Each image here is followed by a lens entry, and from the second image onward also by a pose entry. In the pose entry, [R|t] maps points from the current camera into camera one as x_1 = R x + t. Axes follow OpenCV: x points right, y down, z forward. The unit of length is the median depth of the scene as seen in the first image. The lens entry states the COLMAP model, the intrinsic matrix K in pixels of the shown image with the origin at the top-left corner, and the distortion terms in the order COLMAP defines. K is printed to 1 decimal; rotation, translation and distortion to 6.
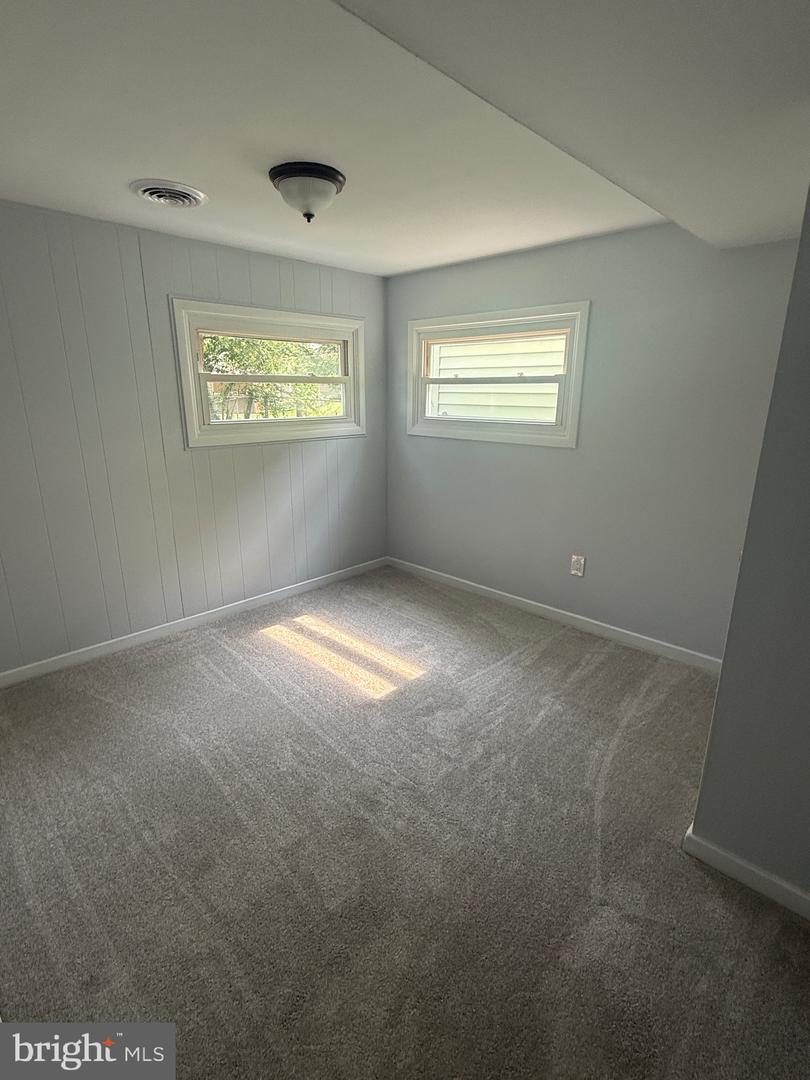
lens RADIAL K [[526.4, 0, 402.2], [0, 526.4, 537.6], [0, 0, 1]] dist [0.002211, 0.000264]
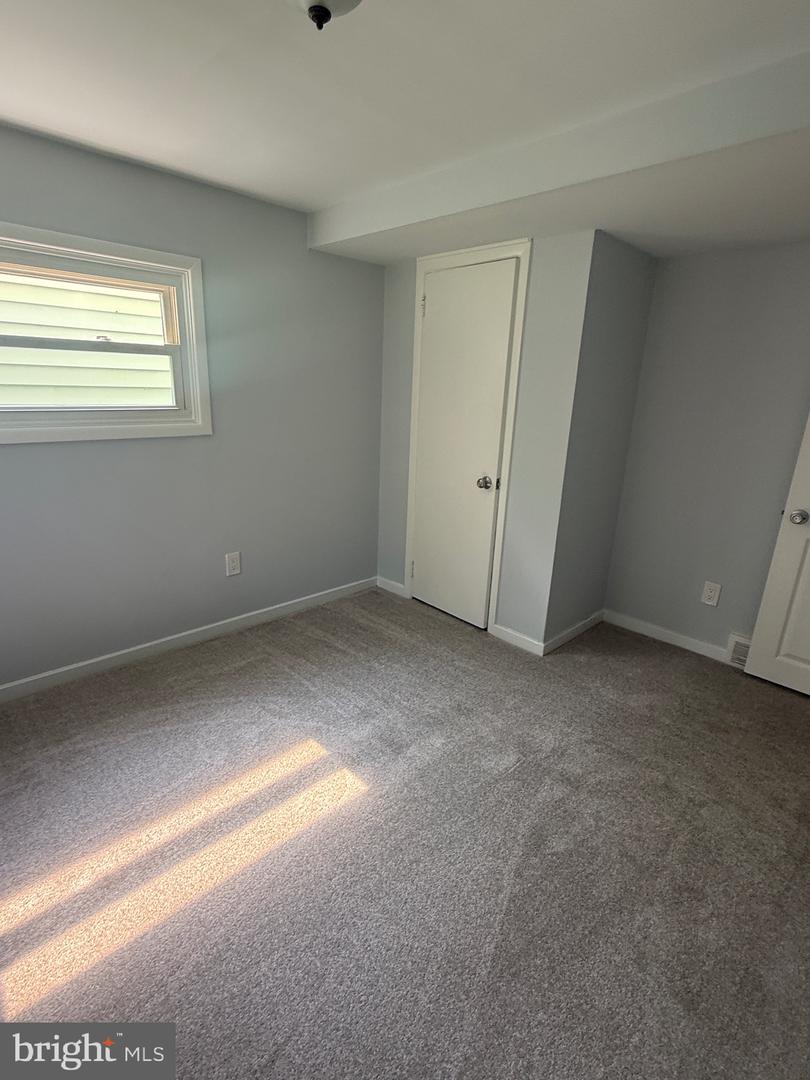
lens RADIAL K [[526.4, 0, 402.4], [0, 526.4, 542.2], [0, 0, 1]] dist [0.002211, 0.000264]
pose [[0.029822, -0.302191, 0.952781, -0.522355], [0.233466, 0.928945, 0.287323, -0.178529], [-0.971908, 0.213873, 0.098254, 0.638729]]
